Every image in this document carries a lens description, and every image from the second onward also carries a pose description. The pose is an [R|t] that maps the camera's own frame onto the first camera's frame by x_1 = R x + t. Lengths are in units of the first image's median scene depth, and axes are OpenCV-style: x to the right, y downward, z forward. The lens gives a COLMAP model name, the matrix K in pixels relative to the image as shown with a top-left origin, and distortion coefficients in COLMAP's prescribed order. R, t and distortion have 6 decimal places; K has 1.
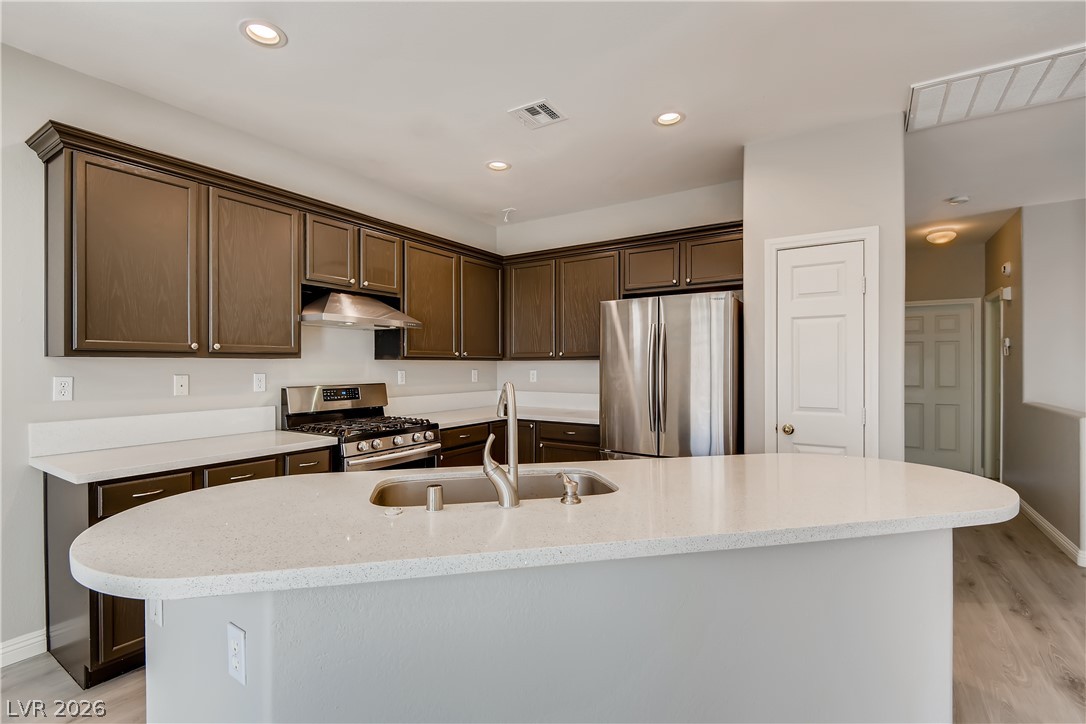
lens RADIAL K [[496.8, 0, 539.8], [0, 496.8, 364.3], [0, 0, 1]] dist [0.004856, -0.006826]
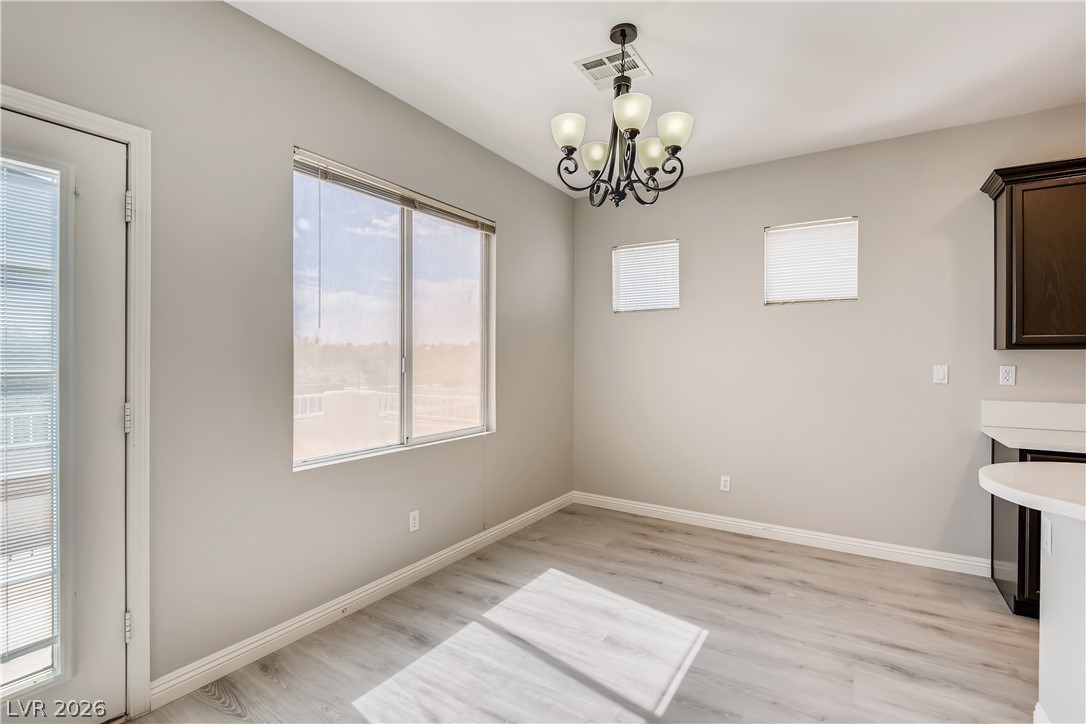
lens RADIAL K [[496.8, 0, 541.9], [0, 496.8, 362.4], [0, 0, 1]] dist [0.004856, -0.006826]
pose [[0.005341, 0.007314, -0.999959, 0.210792], [-0.003748, 0.999966, 0.007294, 0.008984], [0.999979, 0.003709, 0.005368, -0.134123]]
